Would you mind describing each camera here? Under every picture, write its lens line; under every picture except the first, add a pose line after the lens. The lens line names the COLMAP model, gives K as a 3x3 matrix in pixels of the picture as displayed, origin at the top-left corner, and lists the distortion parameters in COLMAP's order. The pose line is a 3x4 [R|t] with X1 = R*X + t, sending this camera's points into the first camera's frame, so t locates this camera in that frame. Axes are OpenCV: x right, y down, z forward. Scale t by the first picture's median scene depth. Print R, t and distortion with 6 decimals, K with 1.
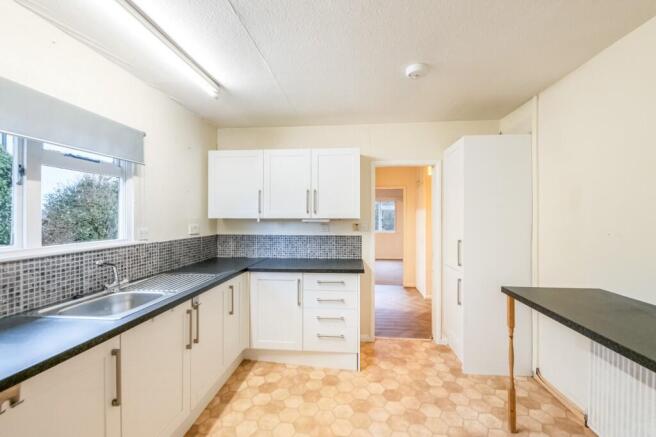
lens RADIAL K [[266.9, 0, 331.6], [0, 266.9, 218.0], [0, 0, 1]] dist [0.002551, -0.003635]
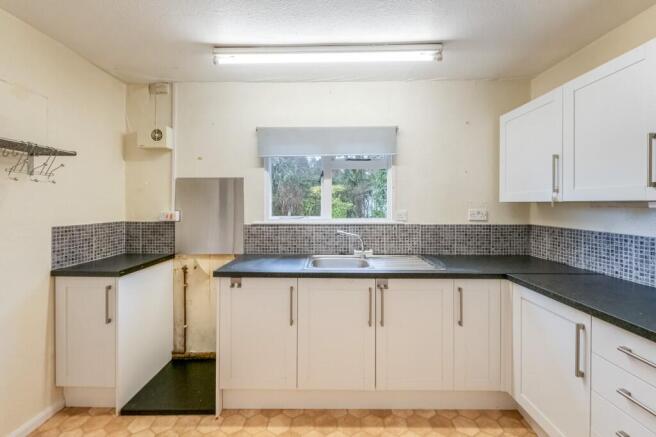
lens RADIAL K [[268.4, 0, 326.8], [0, 268.4, 203.1], [0, 0, 1]] dist [0.001905, -0.003148]
pose [[0.078649, -0.005337, -0.996888, 0.331737], [-0.004082, 0.999976, -0.005676, 0.012837], [0.996894, 0.004516, 0.078626, 0.496592]]
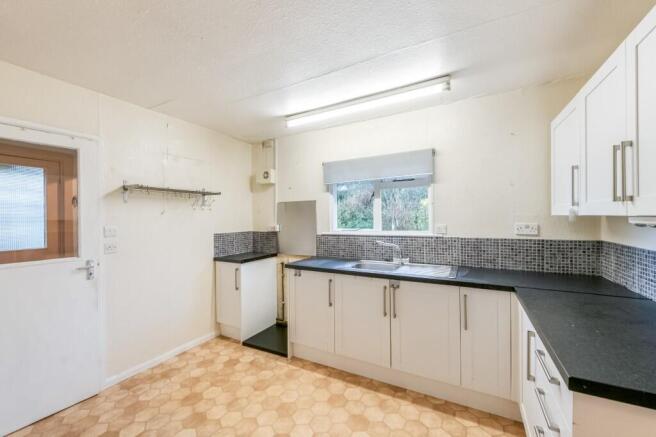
lens RADIAL K [[266.9, 0, 327.8], [0, 266.9, 215.3], [0, 0, 1]] dist [-0.000375, -0.000411]
pose [[-0.404193, -0.002336, -0.914671, 0.522262], [0.009569, 0.999931, -0.006782, 0.000536], [0.914624, -0.011494, -0.404143, 0.851049]]
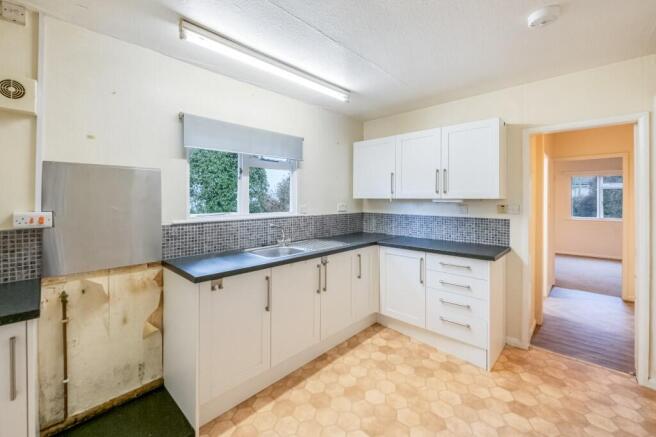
lens RADIAL K [[271.3, 0, 326.2], [0, 271.3, 197.9], [0, 0, 1]] dist [-0.000839, -0.000902]
pose [[0.781207, -0.001159, -0.624271, 0.241254], [-0.002880, 0.999981, -0.005460, 0.006600], [0.624265, 0.006064, 0.781189, -0.041214]]
